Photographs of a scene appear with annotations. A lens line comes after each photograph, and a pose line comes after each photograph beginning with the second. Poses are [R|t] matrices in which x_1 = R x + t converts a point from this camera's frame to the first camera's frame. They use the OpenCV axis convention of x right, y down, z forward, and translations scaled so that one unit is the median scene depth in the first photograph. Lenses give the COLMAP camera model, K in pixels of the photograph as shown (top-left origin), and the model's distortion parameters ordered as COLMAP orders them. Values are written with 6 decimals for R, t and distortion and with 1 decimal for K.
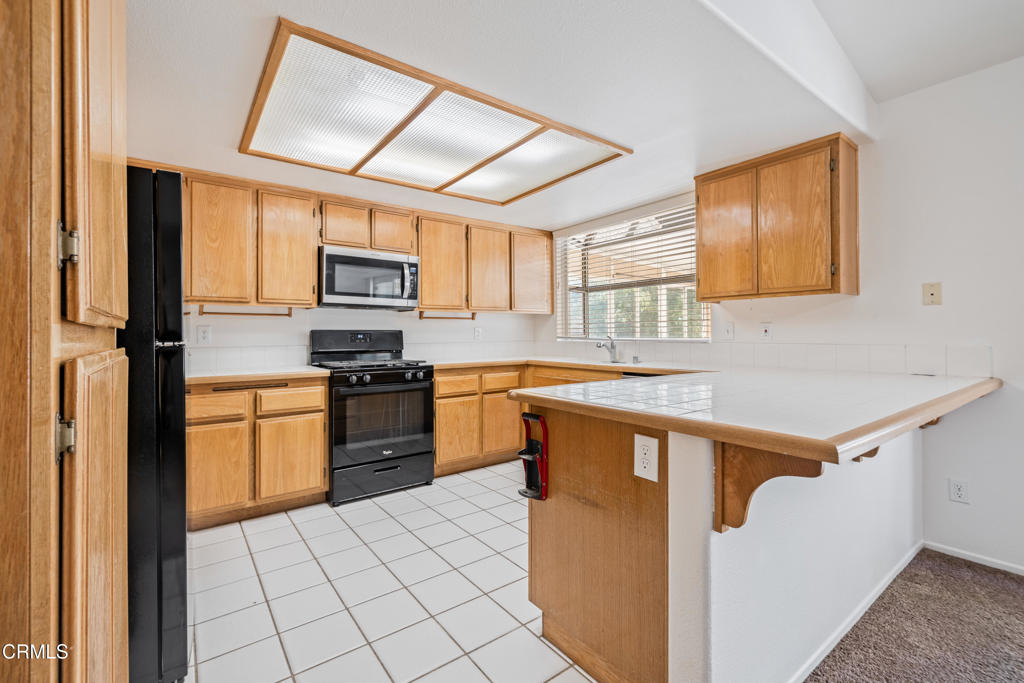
lens RADIAL K [[441.7, 0, 512.0], [0, 441.7, 334.5], [0, 0, 1]] dist [0.003188, 0.000298]
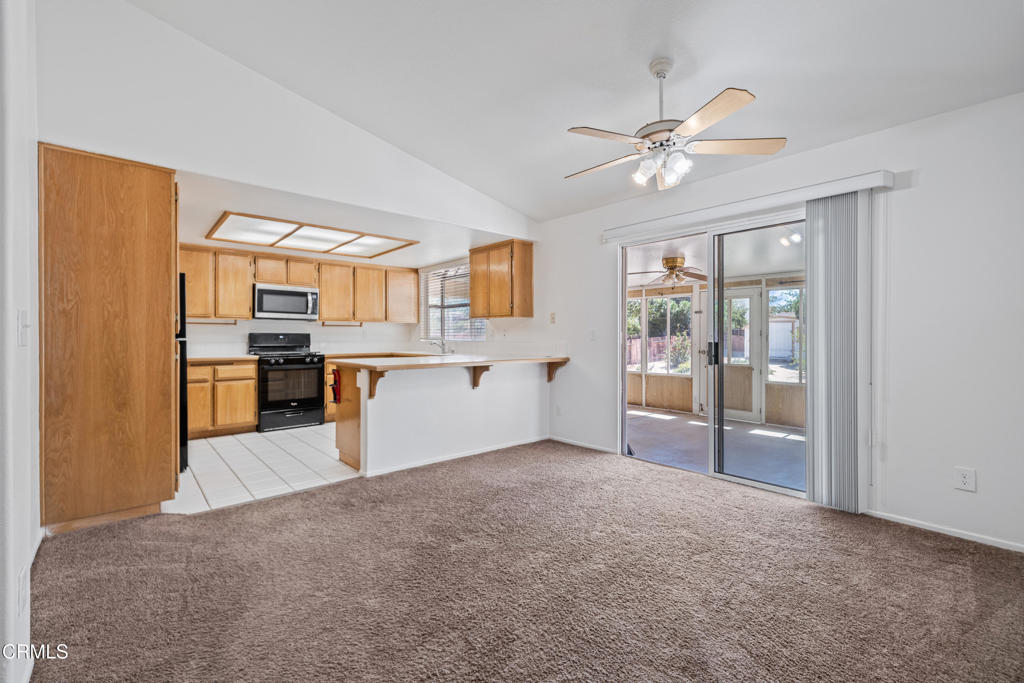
lens RADIAL K [[441.7, 0, 511.4], [0, 441.7, 340.5], [0, 0, 1]] dist [0.003188, 0.000298]
pose [[0.997364, 0.005784, 0.072329, 0.420566], [-0.006337, 0.999952, 0.007425, -0.000106], [-0.072282, -0.007864, 0.997353, -0.749673]]
